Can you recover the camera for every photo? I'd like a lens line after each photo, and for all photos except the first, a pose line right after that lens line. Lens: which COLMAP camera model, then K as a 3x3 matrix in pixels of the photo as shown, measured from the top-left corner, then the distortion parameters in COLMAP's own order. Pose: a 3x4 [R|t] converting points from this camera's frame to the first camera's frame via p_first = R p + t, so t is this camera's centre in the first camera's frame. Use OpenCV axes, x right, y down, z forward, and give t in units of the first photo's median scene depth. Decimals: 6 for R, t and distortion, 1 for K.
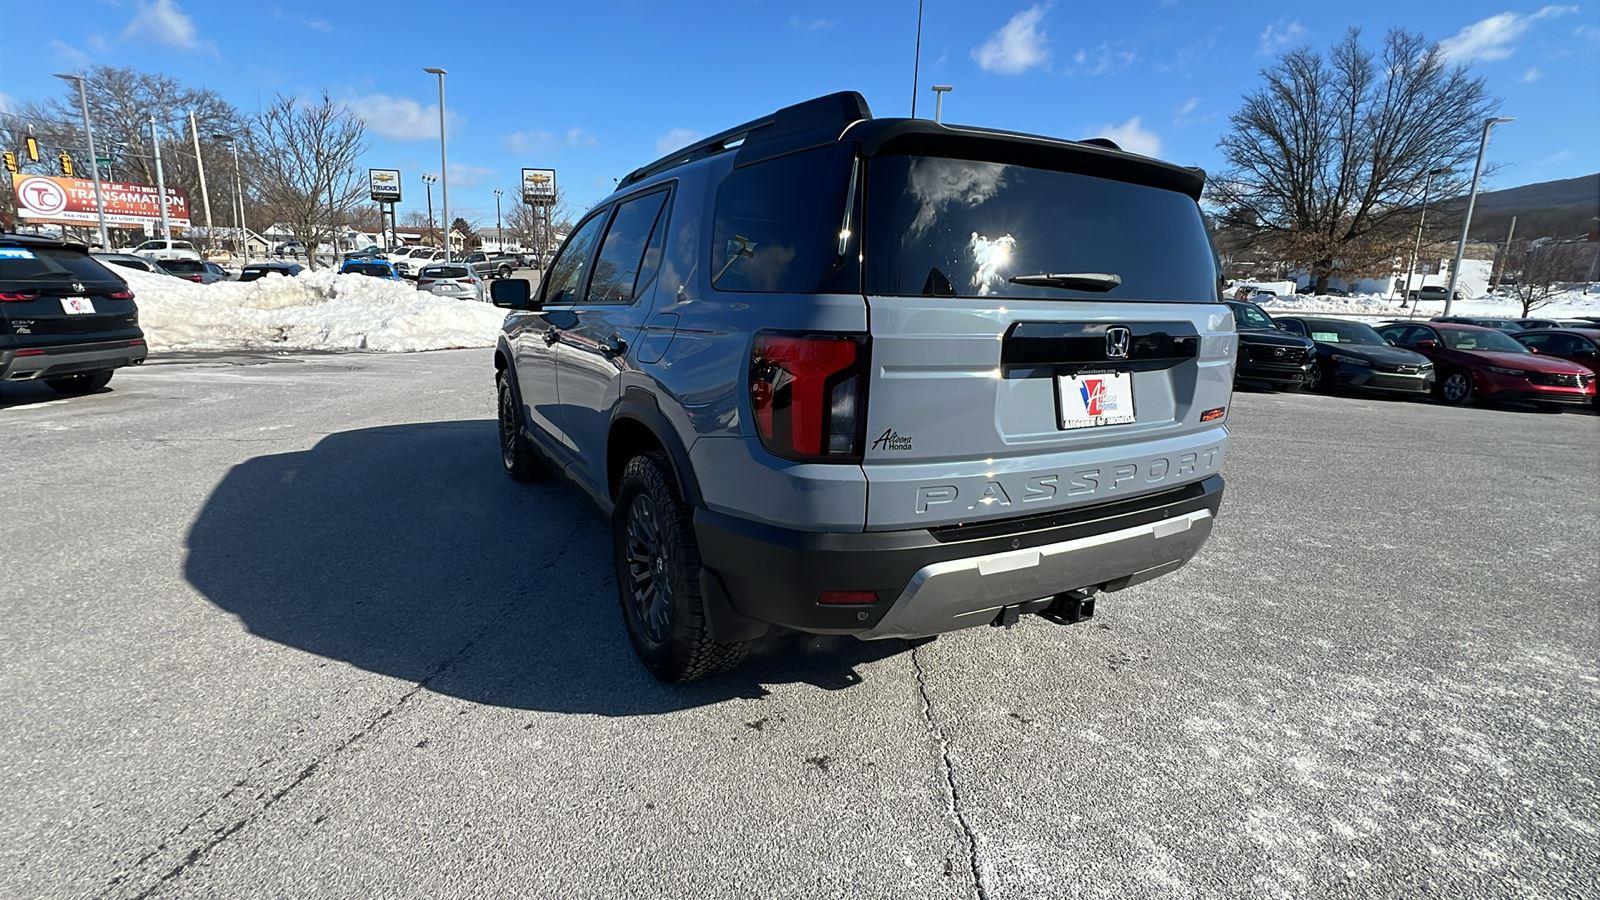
lens RADIAL K [[736.7, 0, 797.7], [0, 736.7, 446.8], [0, 0, 1]] dist [0.000294, -0.001999]
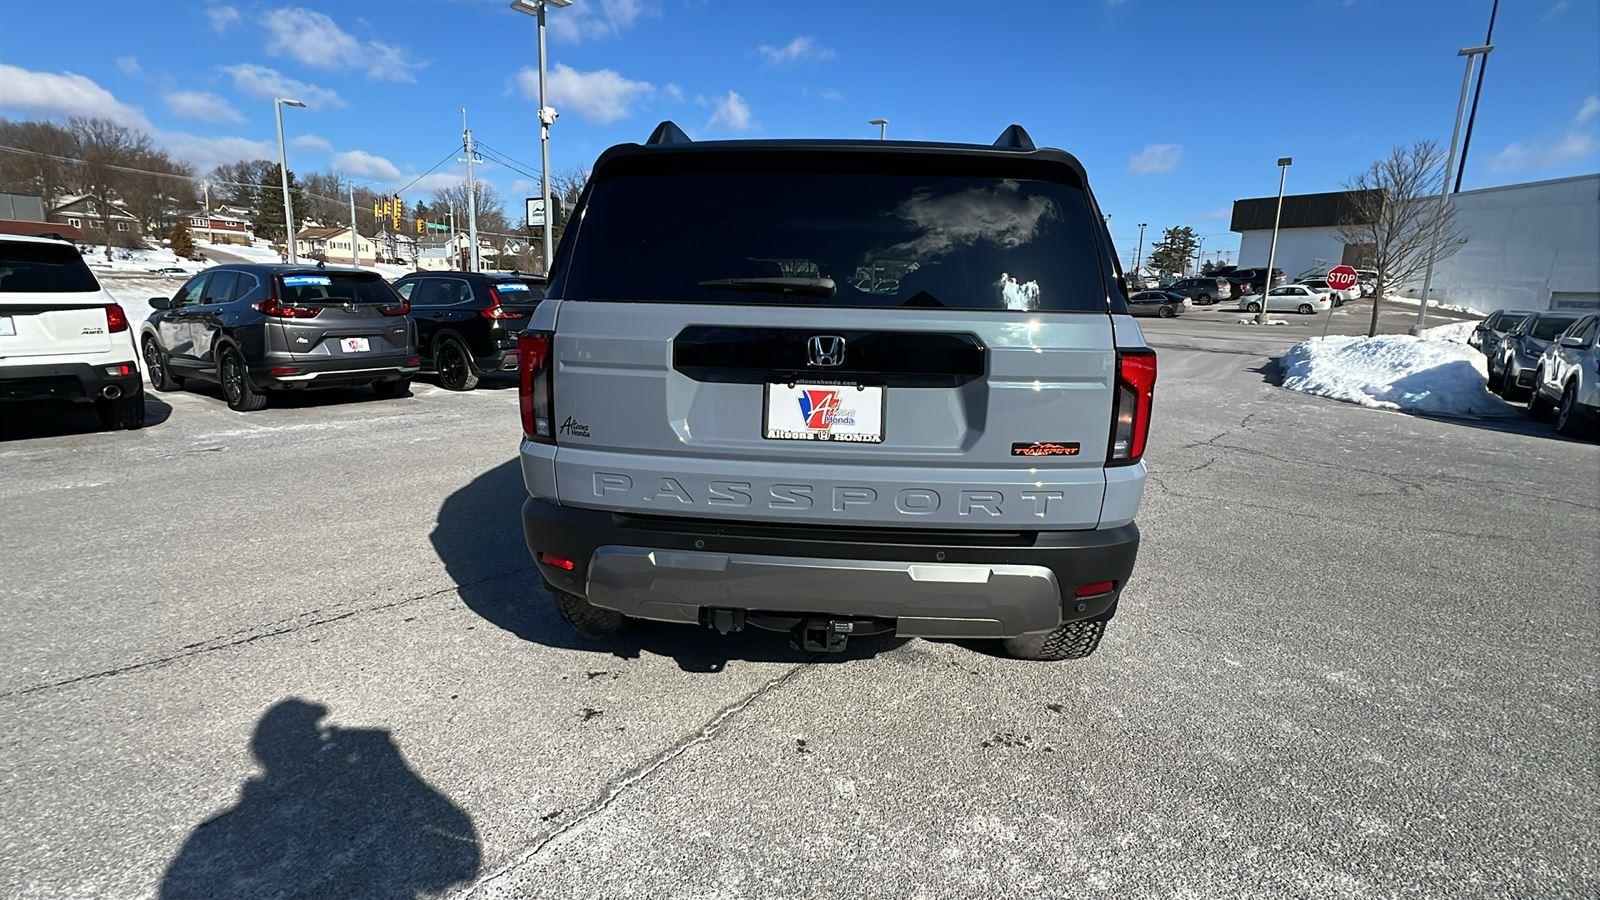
lens RADIAL K [[736.7, 0, 795.6], [0, 736.7, 446.7], [0, 0, 1]] dist [0.000294, -0.001999]
pose [[0.831857, 0.099679, -0.545965, 0.872225], [-0.118539, 0.992949, 0.000675, -0.016664], [0.542183, 0.064157, 0.837808, 0.197240]]
